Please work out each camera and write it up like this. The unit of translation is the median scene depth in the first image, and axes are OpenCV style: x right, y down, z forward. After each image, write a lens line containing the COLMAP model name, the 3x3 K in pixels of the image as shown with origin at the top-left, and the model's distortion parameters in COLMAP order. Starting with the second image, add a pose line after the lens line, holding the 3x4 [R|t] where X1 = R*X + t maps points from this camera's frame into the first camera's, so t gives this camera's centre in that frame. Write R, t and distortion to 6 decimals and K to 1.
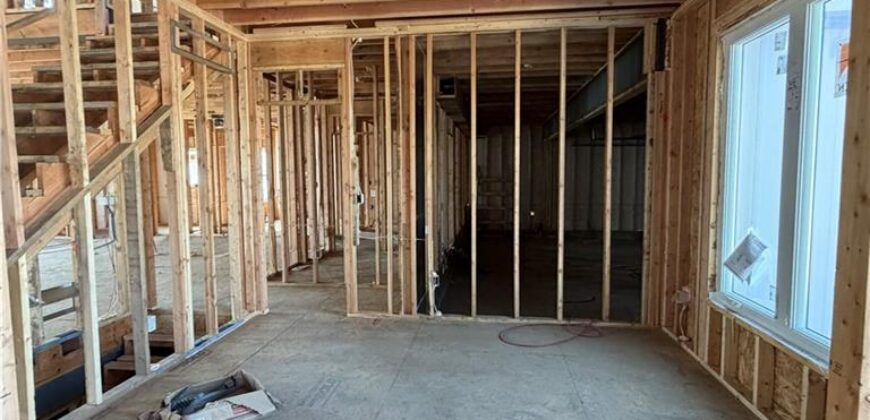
lens RADIAL K [[465.5, 0, 429.7], [0, 465.5, 209.8], [0, 0, 1]] dist [0.001833, 0.000550]
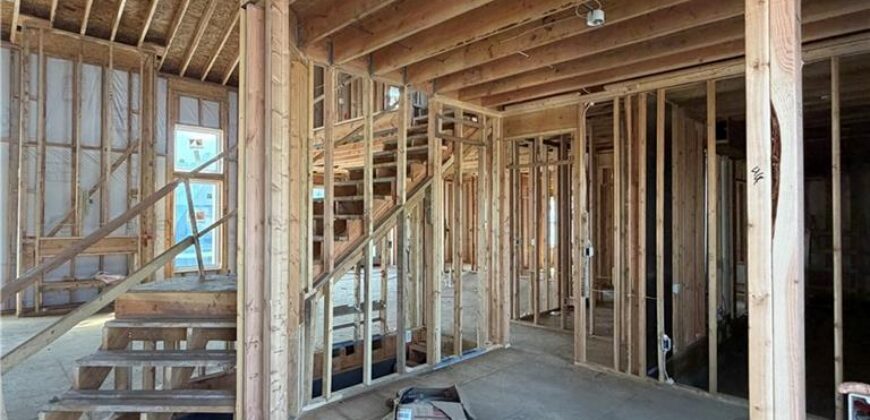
lens RADIAL K [[465.5, 0, 434.7], [0, 465.5, 209.6], [0, 0, 1]] dist [0.001833, 0.000550]
pose [[0.794781, -0.000454, -0.606896, 0.221847], [-0.057629, 0.995425, -0.076215, -0.019330], [0.604154, 0.095549, 0.791118, -0.049334]]
